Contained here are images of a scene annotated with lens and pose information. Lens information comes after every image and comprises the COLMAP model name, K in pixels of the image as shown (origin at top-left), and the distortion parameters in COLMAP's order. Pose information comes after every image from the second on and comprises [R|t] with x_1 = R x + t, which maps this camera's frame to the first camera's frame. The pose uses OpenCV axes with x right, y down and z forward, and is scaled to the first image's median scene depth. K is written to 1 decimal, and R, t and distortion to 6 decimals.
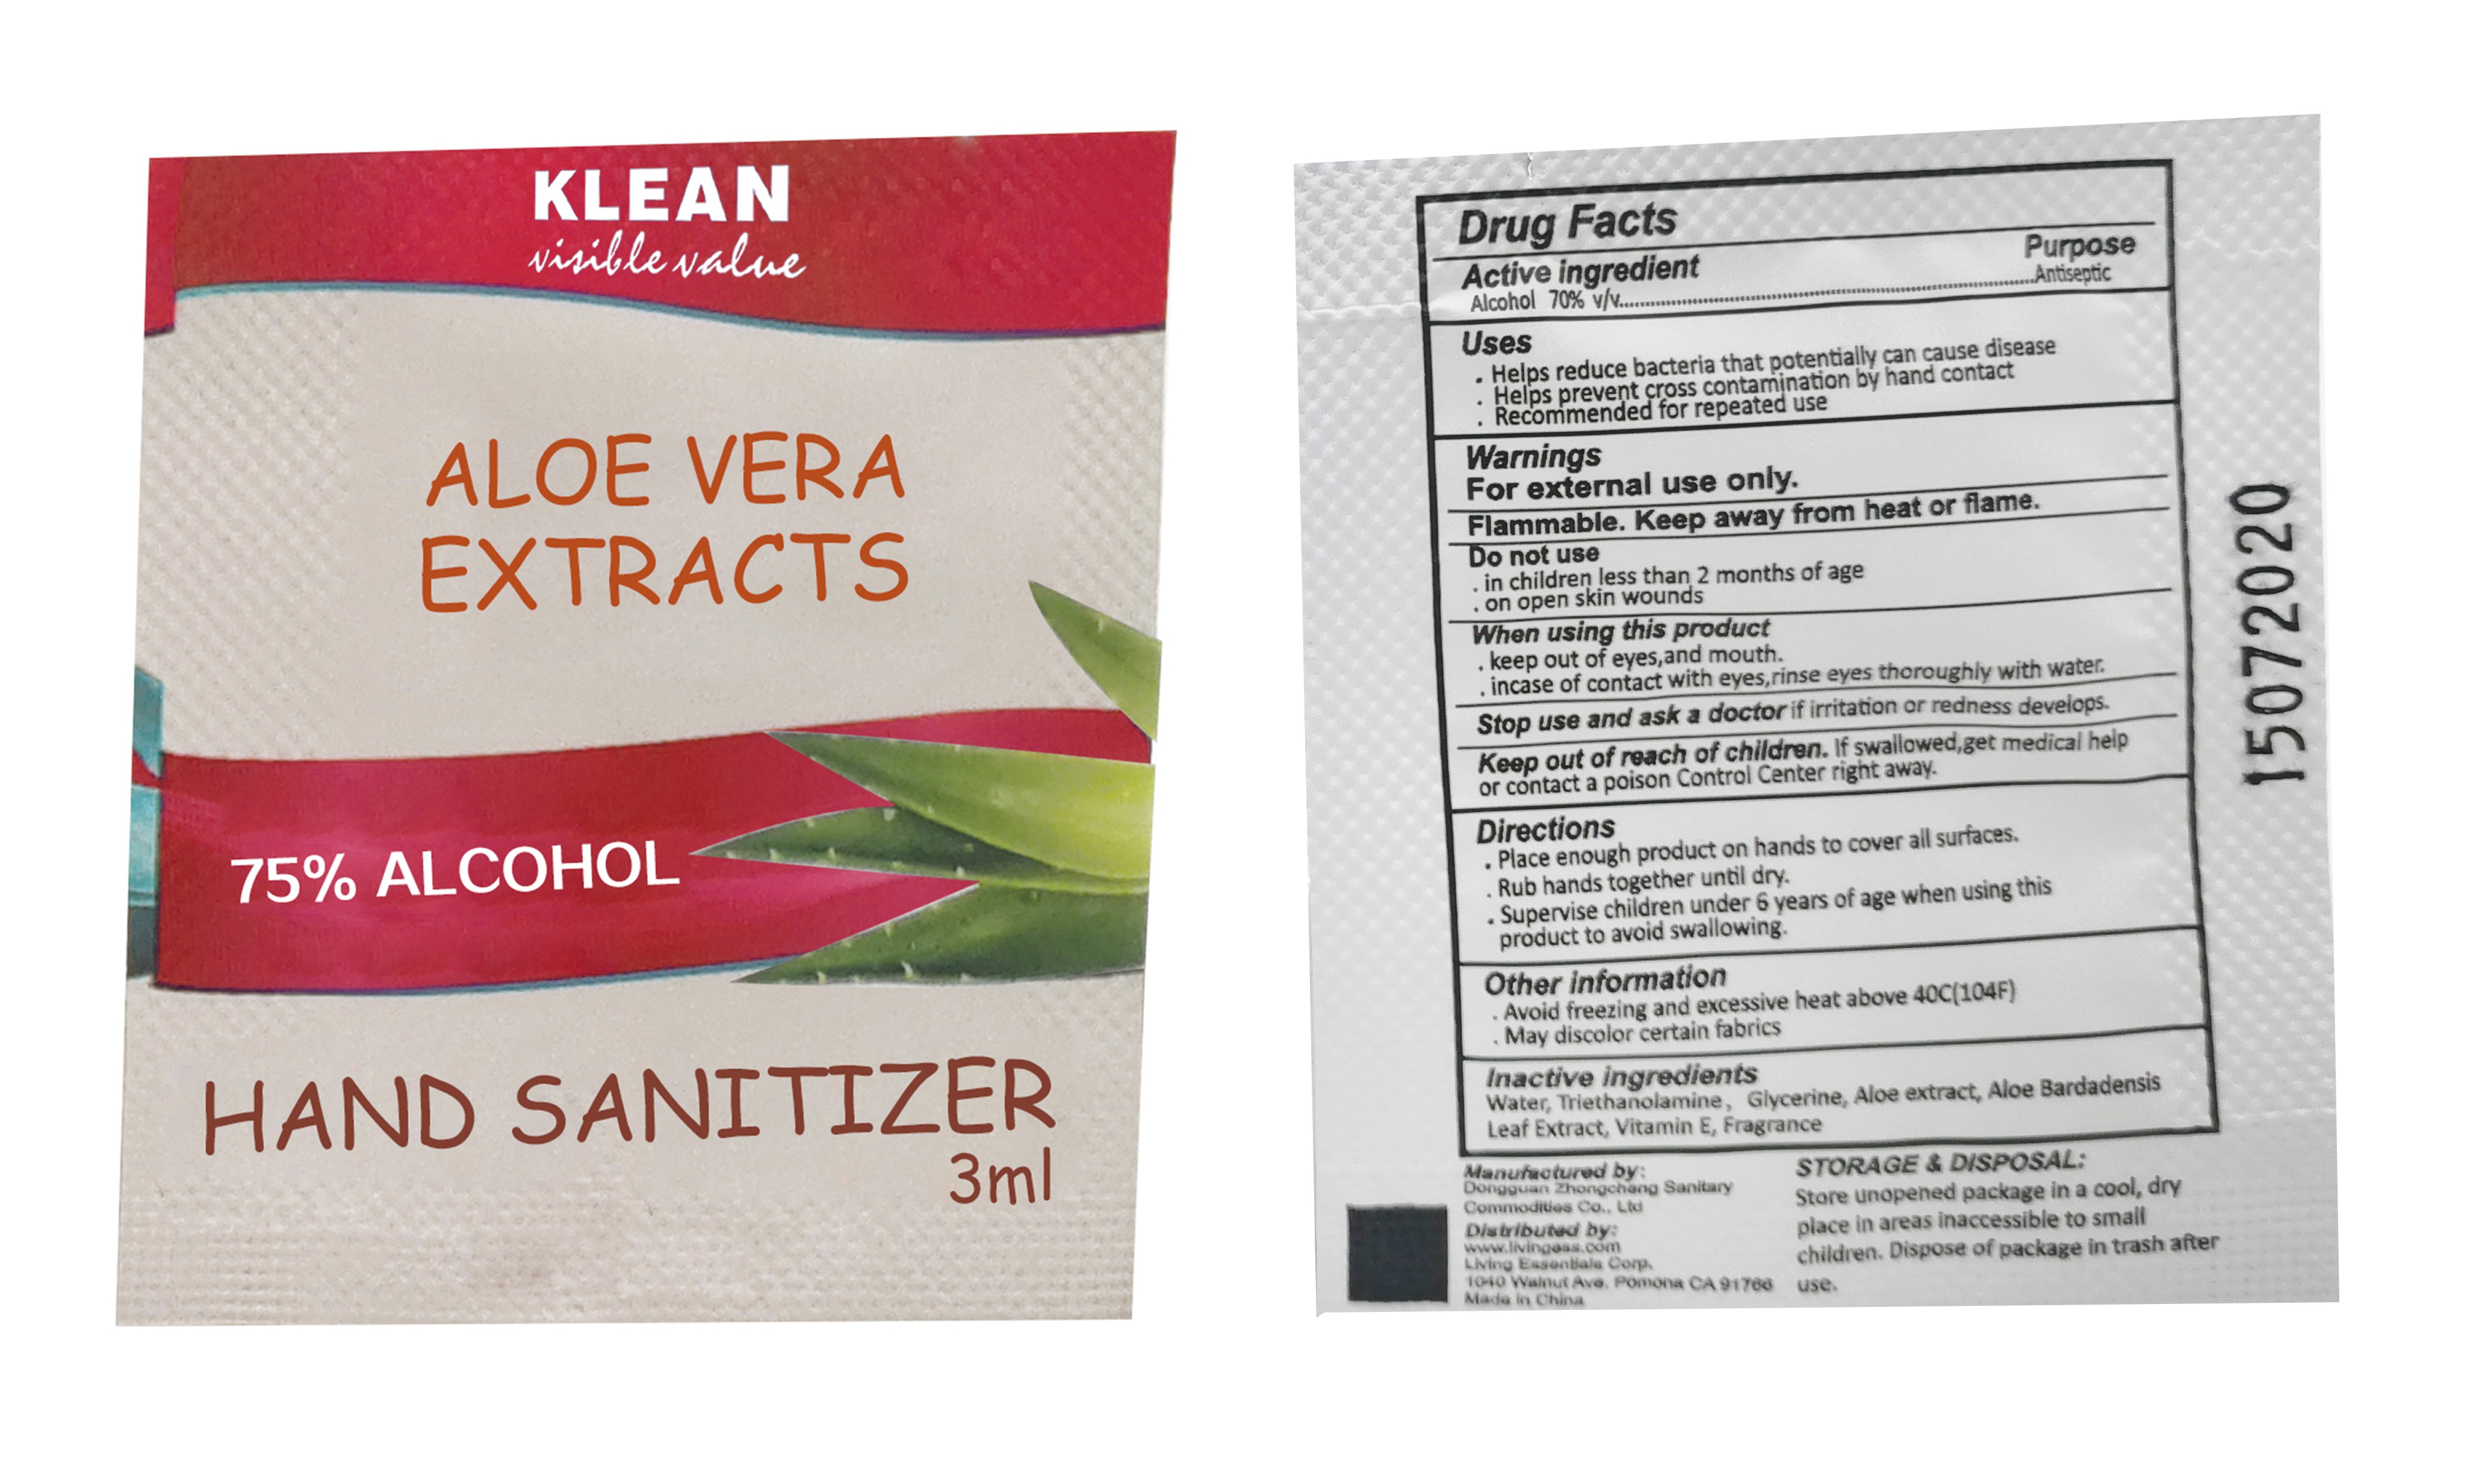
lens RADIAL K [[4954.4, 0, 1237.9], [0, 4954.4, 741.9], [0, 0, 1]] dist [0.004724, 0.000000]
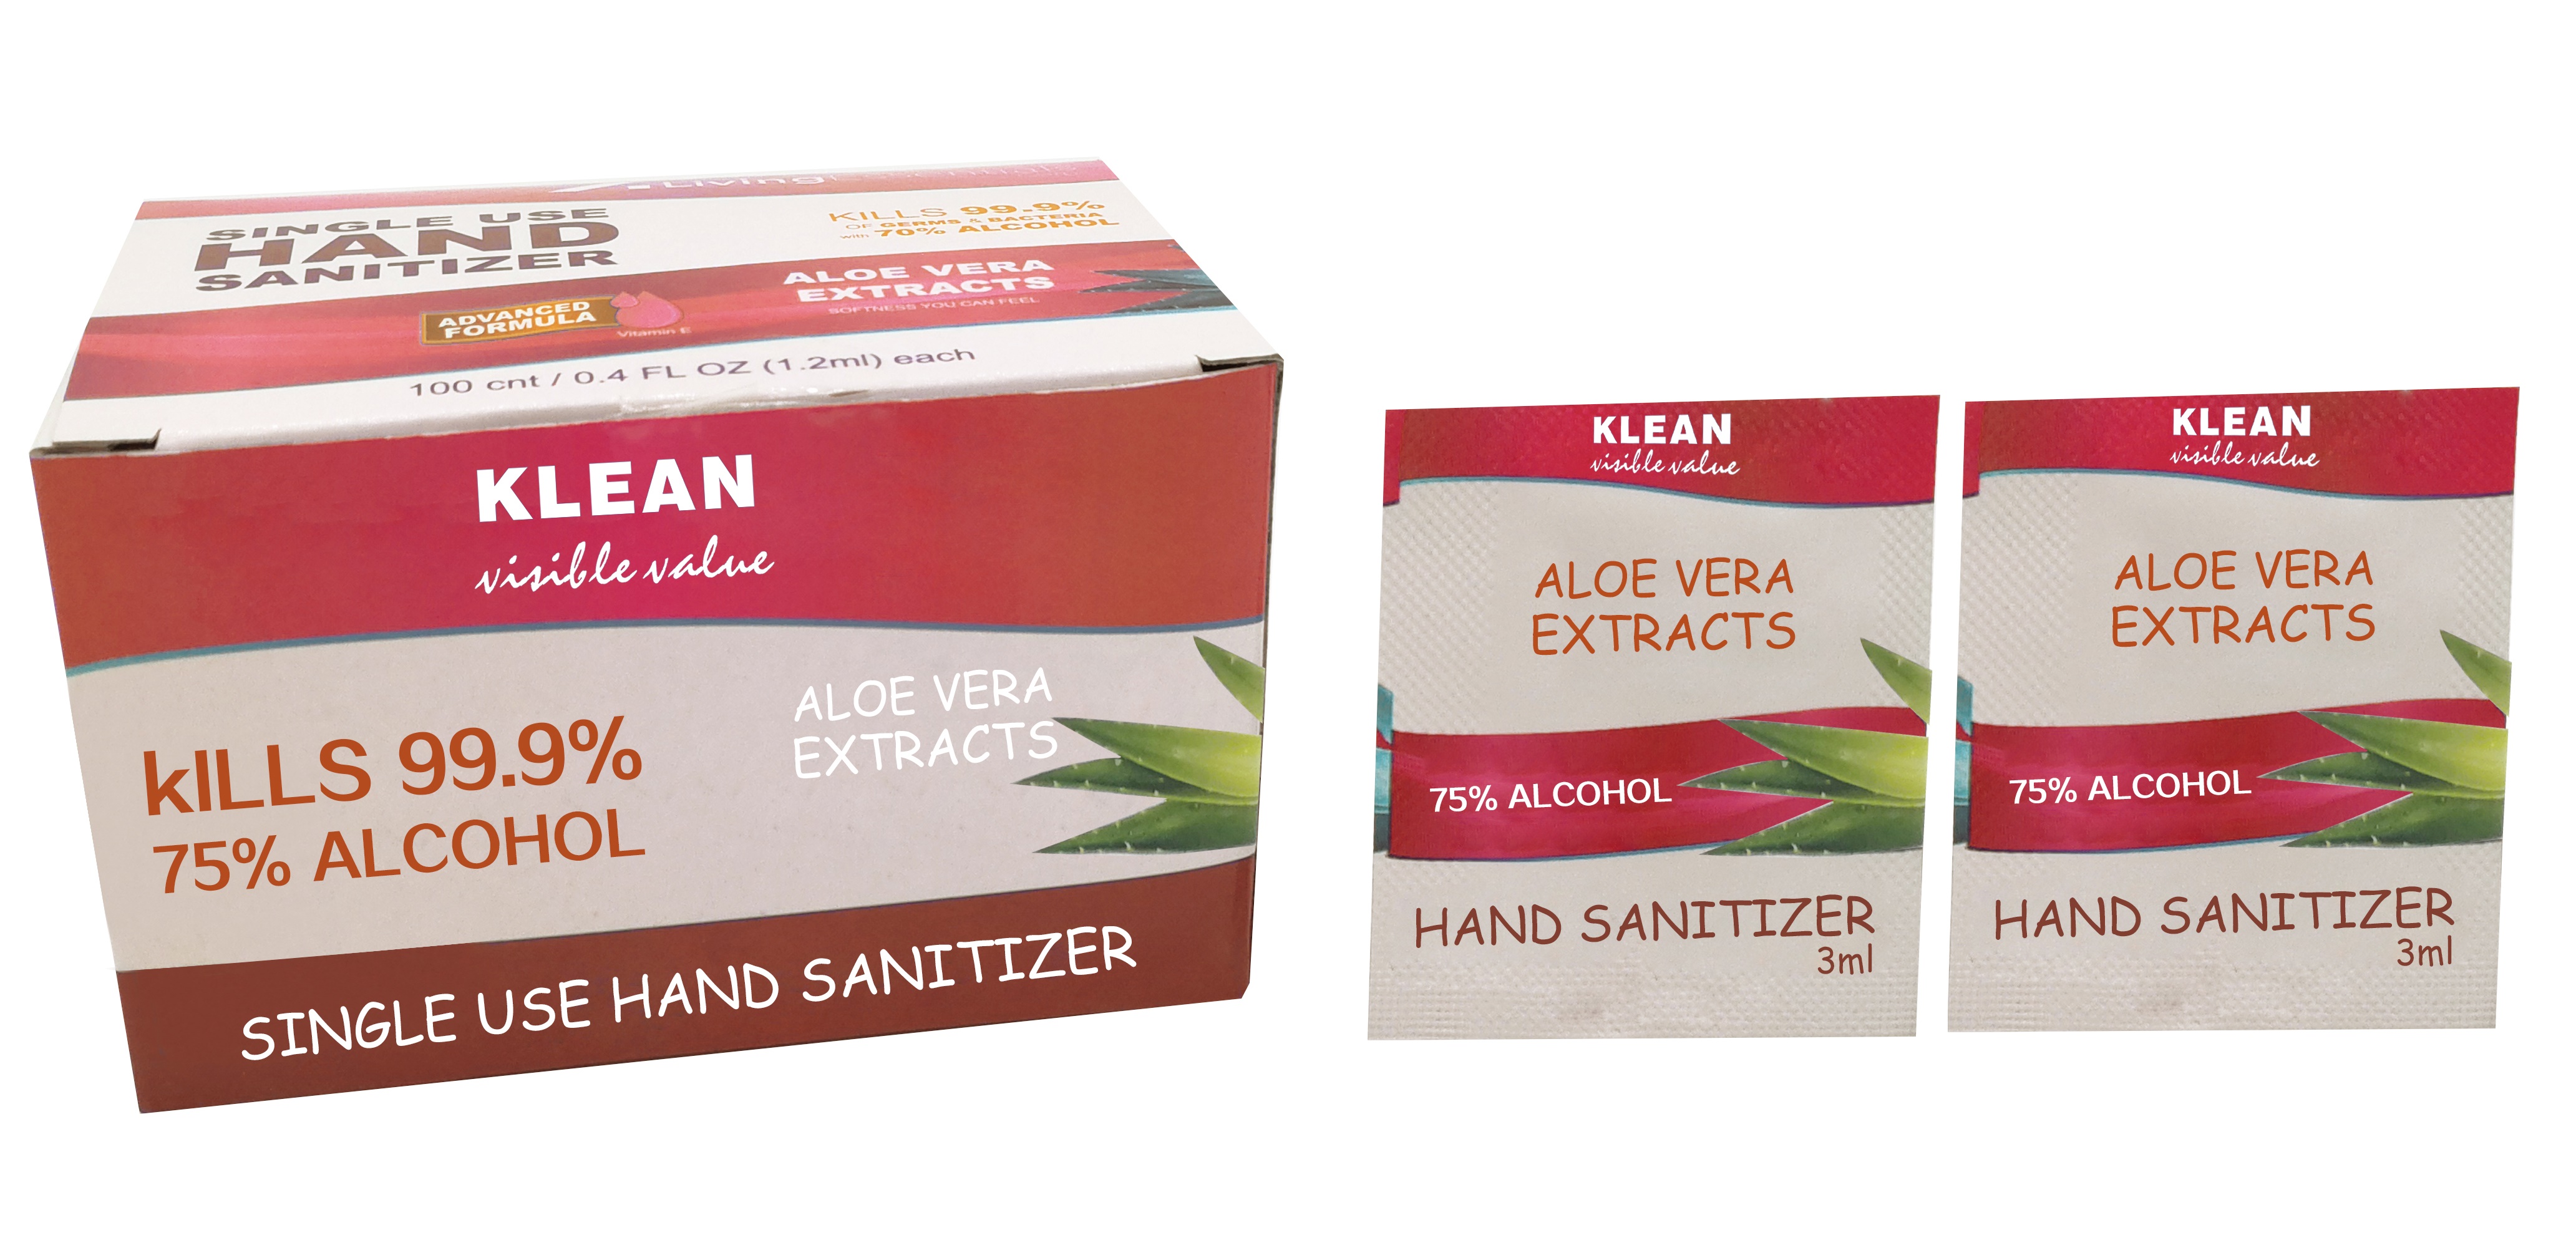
lens RADIAL K [[2674.2, 0, 1296.4], [0, 2674.2, 734.0], [0, 0, 1]] dist [0.002432, 0.000000]
pose [[0.999997, -0.000038, 0.002291, -0.255416], [0.000038, 1.000000, -0.000173, 0.003570], [-0.002291, 0.000173, 0.999997, 0.000250]]
